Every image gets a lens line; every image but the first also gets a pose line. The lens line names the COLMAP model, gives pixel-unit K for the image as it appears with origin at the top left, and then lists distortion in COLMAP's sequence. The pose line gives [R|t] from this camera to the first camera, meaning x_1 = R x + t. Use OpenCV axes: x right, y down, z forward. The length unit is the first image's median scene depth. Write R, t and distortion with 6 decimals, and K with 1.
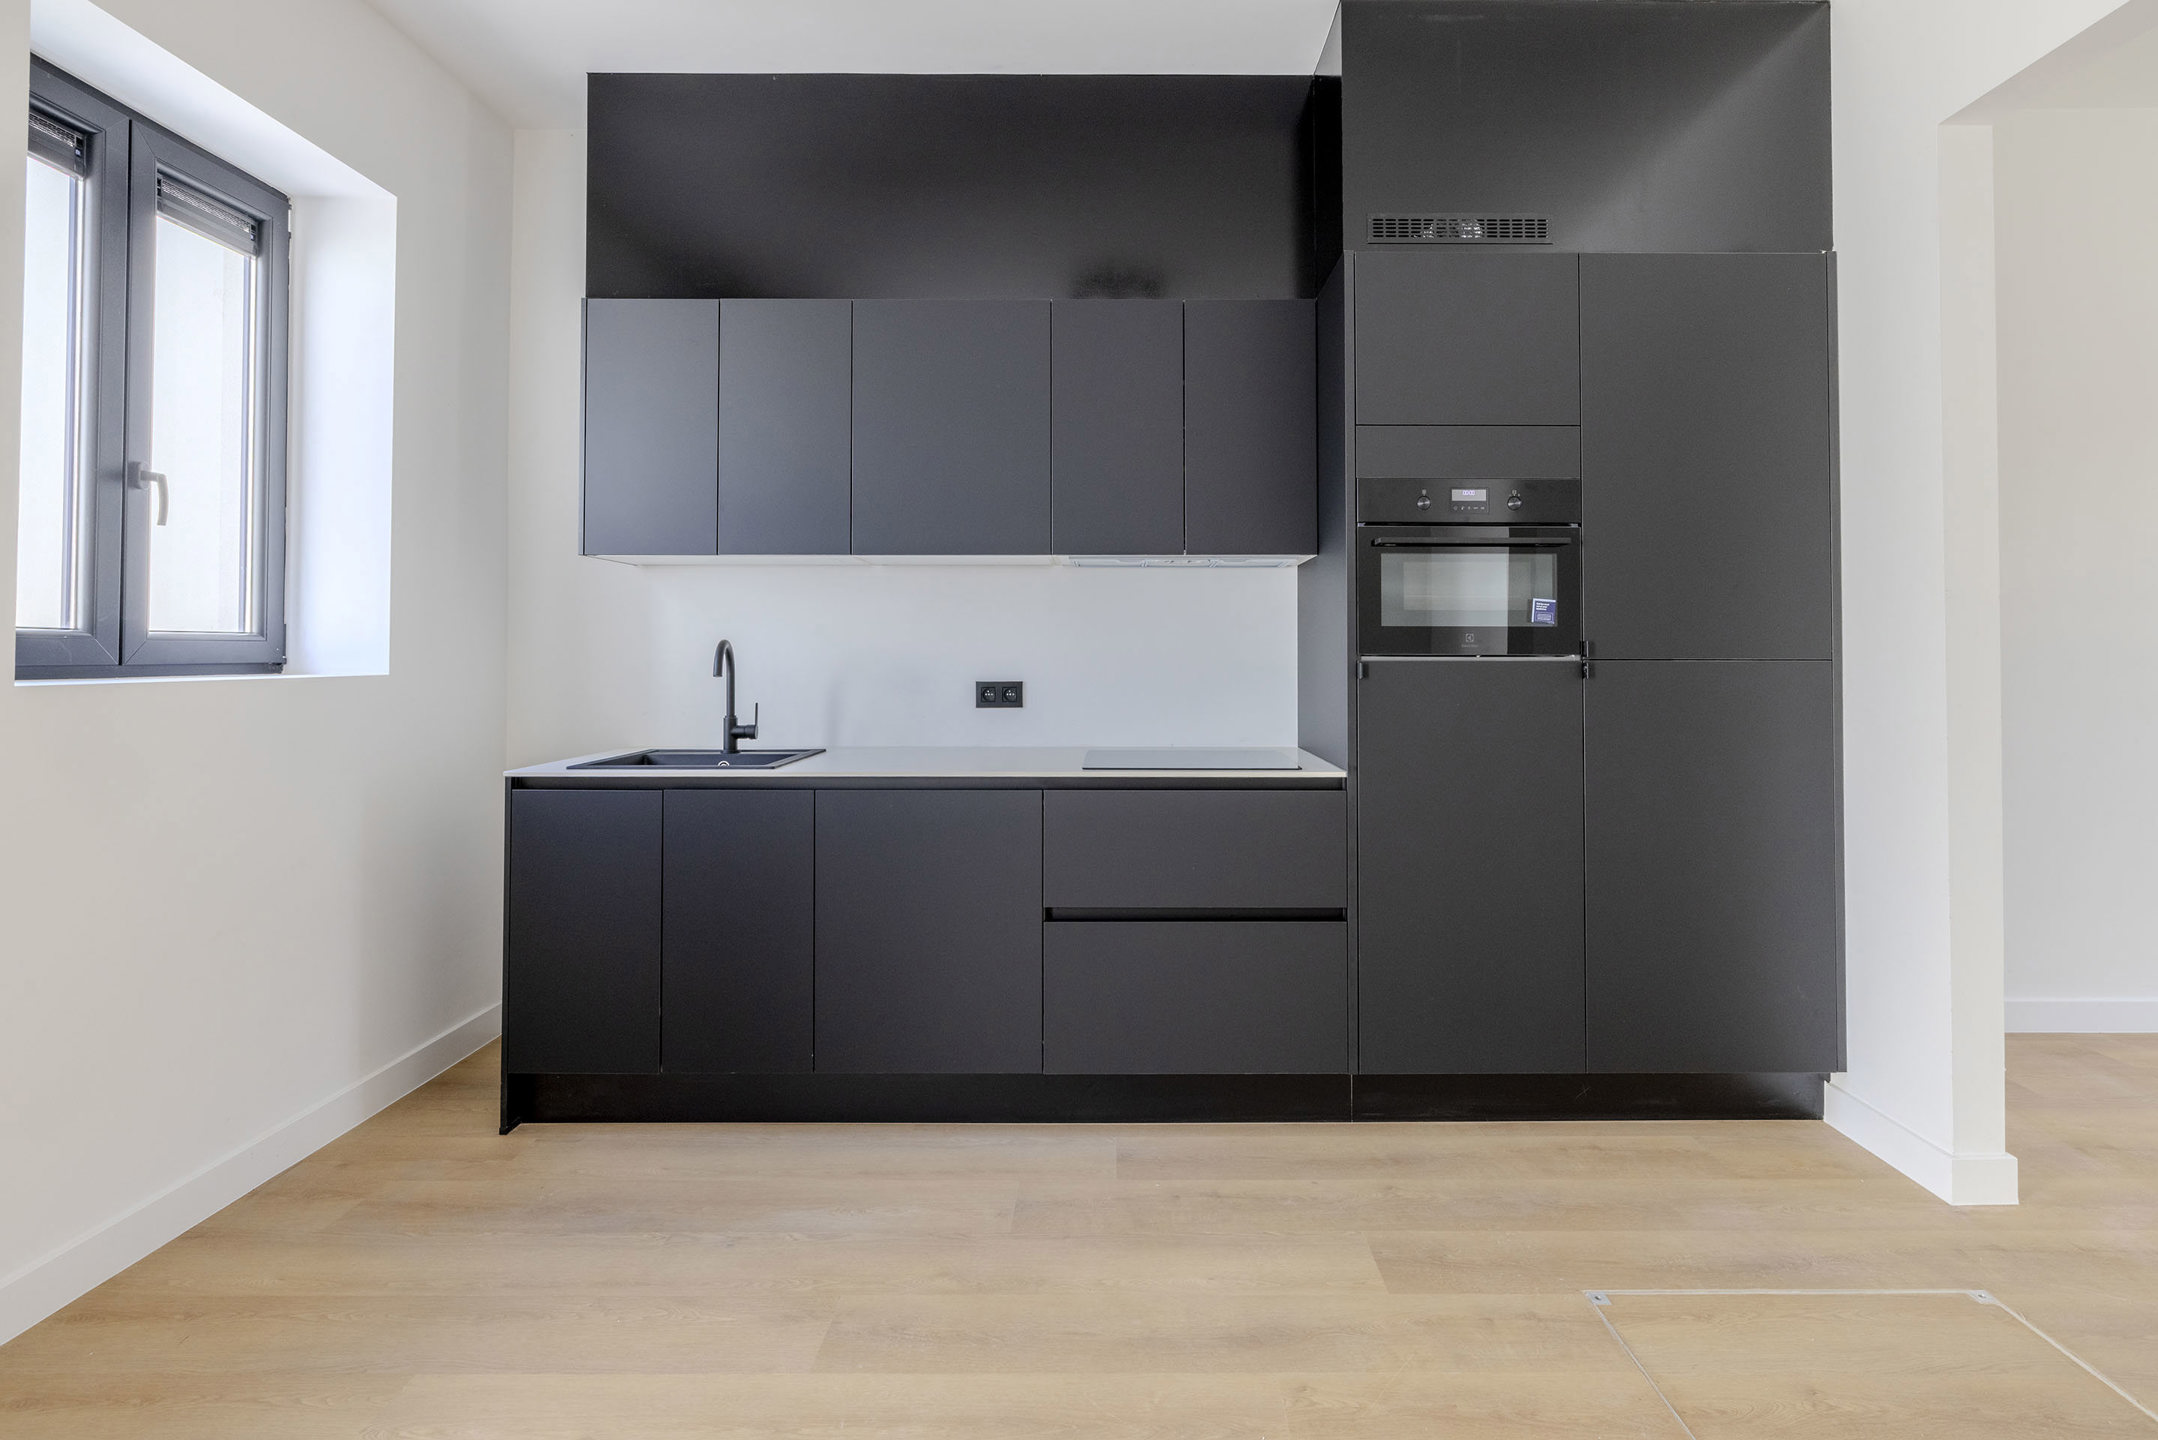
lens RADIAL K [[1075.3, 0, 1108.6], [0, 1075.3, 630.5], [0, 0, 1]] dist [-0.002092, 0.000515]
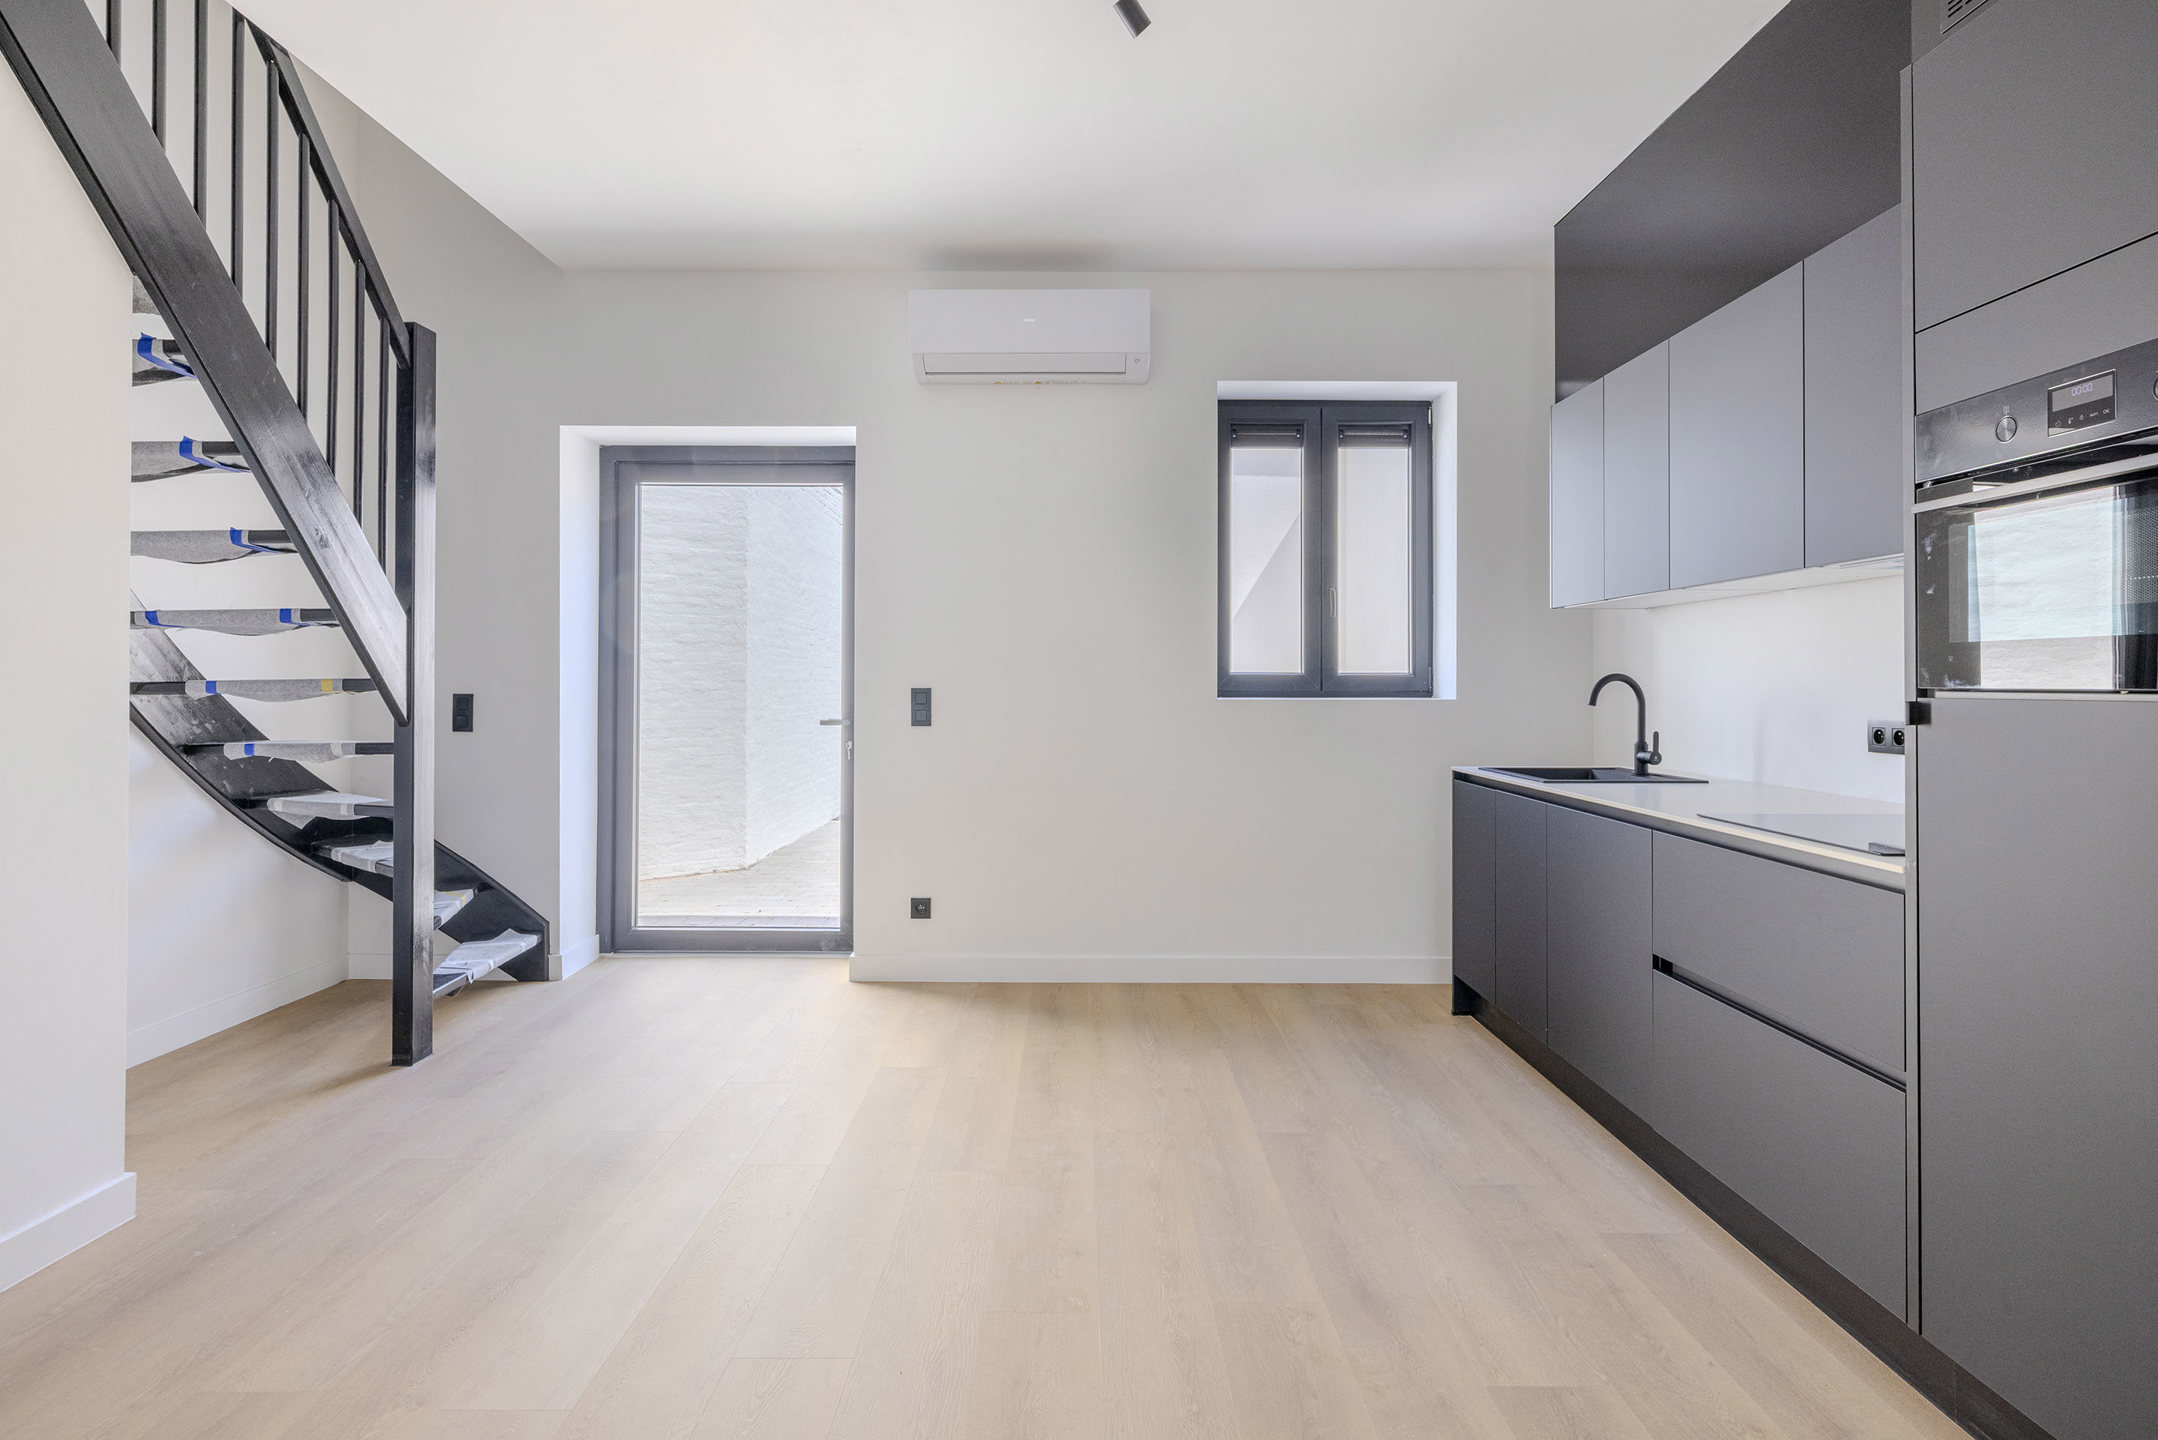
lens RADIAL K [[1056.3, 0, 1071.1], [0, 1056.3, 673.9], [0, 0, 1]] dist [-0.000506, 0.000414]
pose [[-0.004183, -0.008928, -0.999951, 0.875366], [0.017804, 0.999801, -0.009001, 0.010262], [0.999833, -0.017841, -0.004023, 0.496399]]
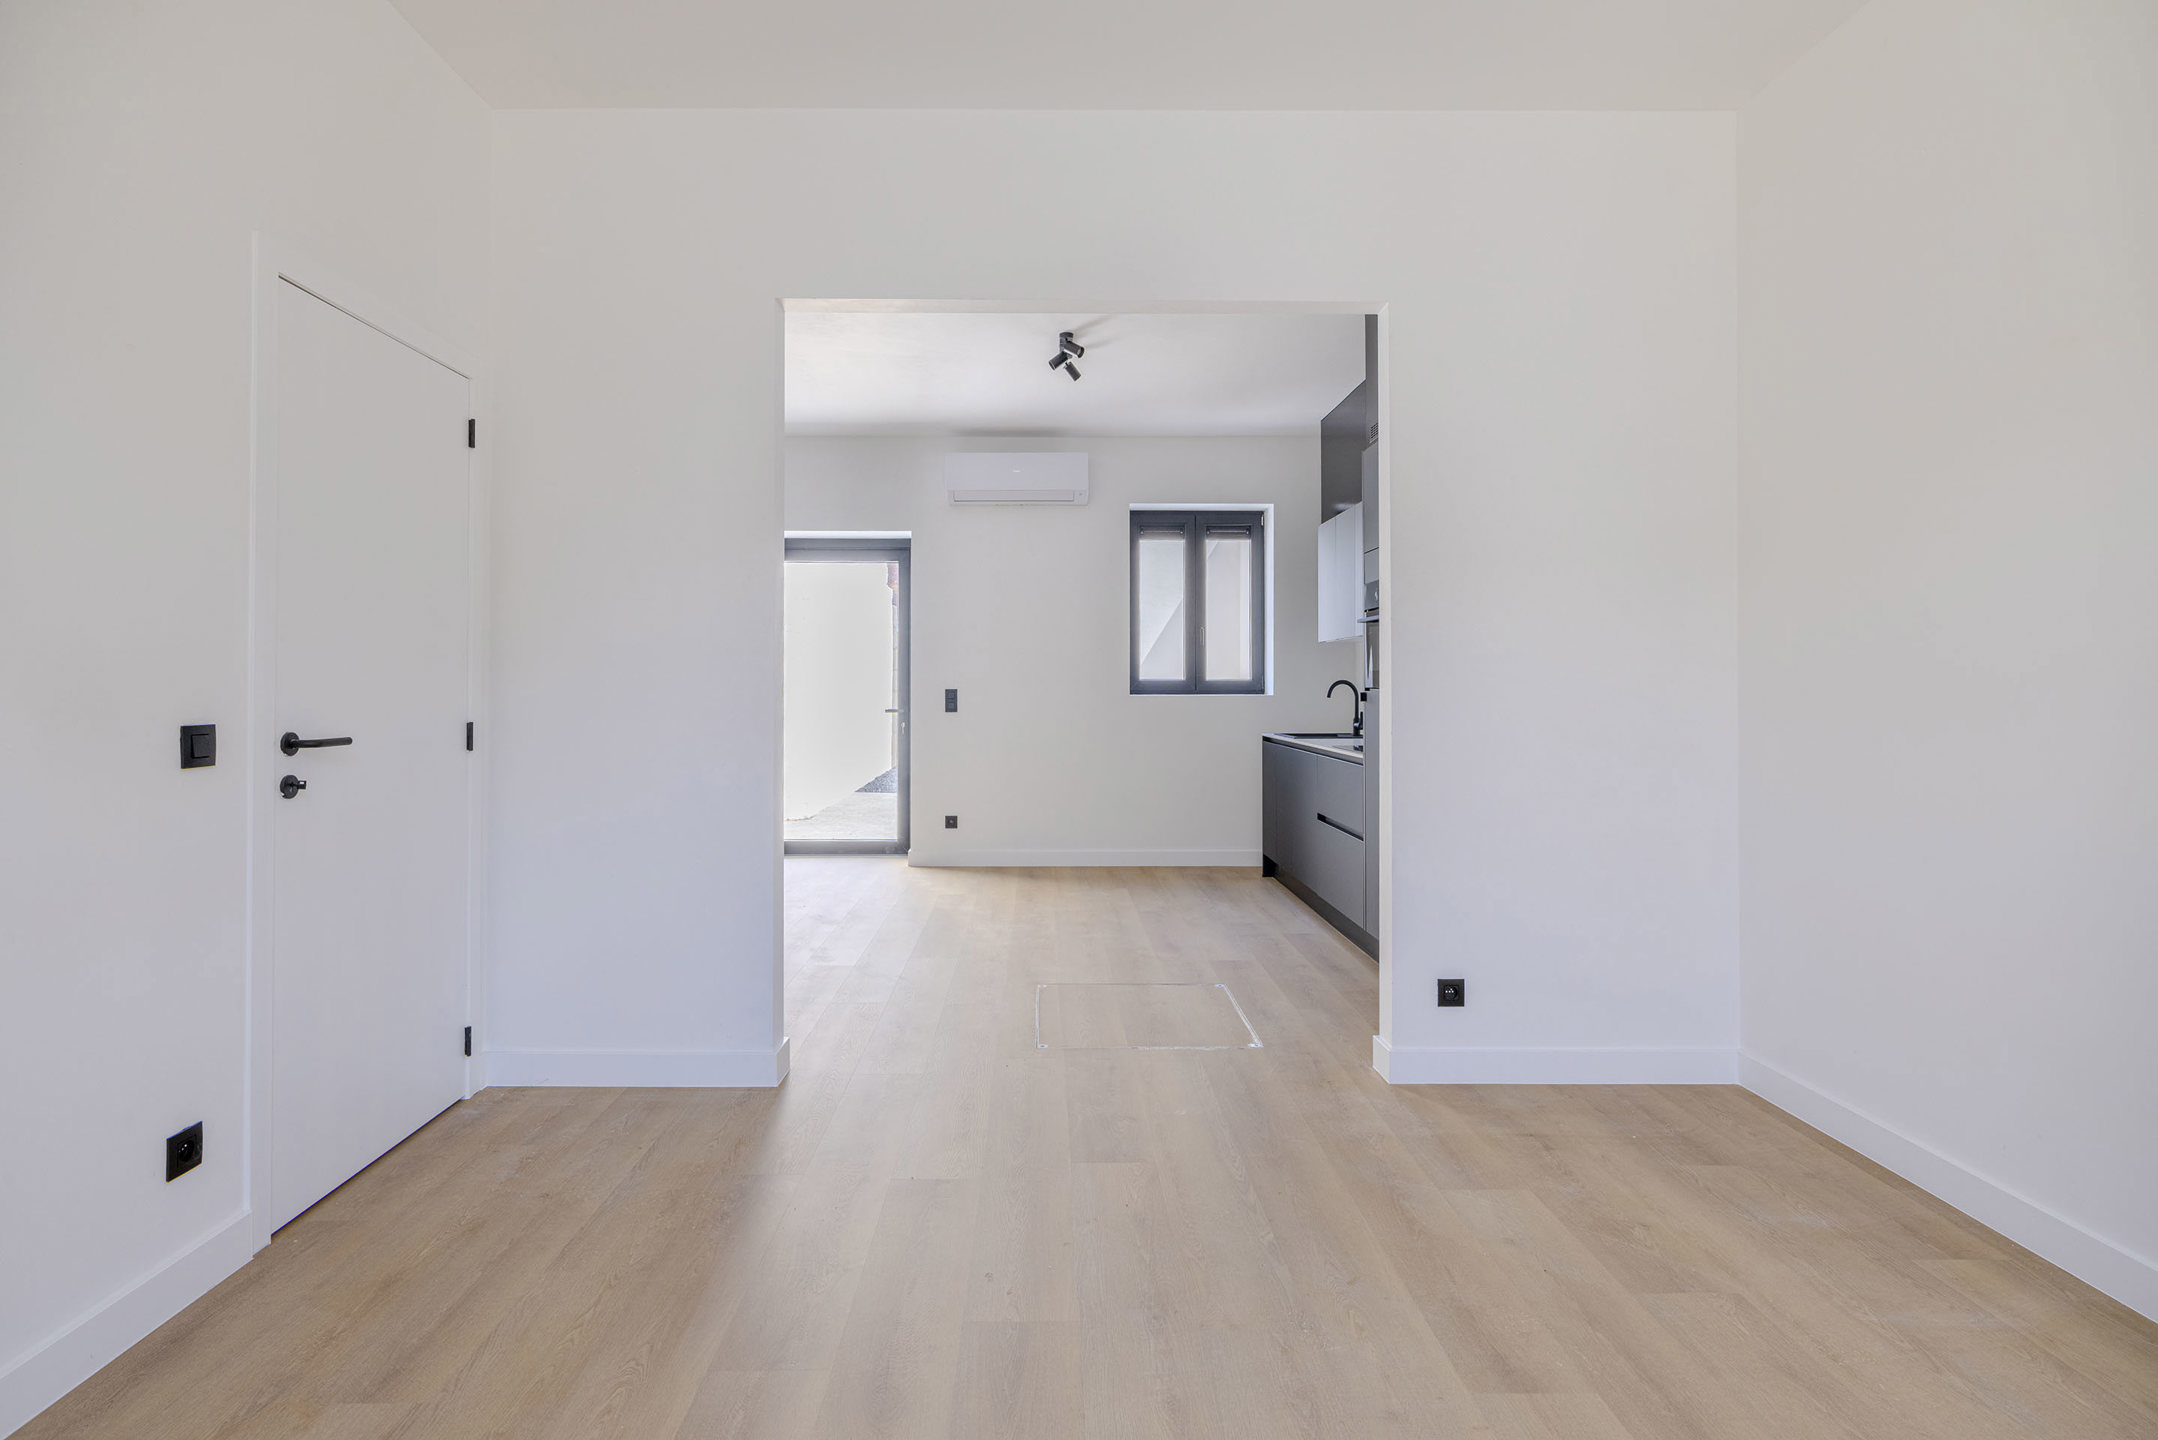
lens RADIAL K [[1056.3, 0, 1071.1], [0, 1056.3, 673.9], [0, 0, 1]] dist [-0.000506, 0.000414]
pose [[0.029703, -0.011656, -0.999491, 1.906493], [0.020479, 0.999729, -0.011050, 0.010443], [0.999349, -0.020140, 0.029934, 0.484941]]
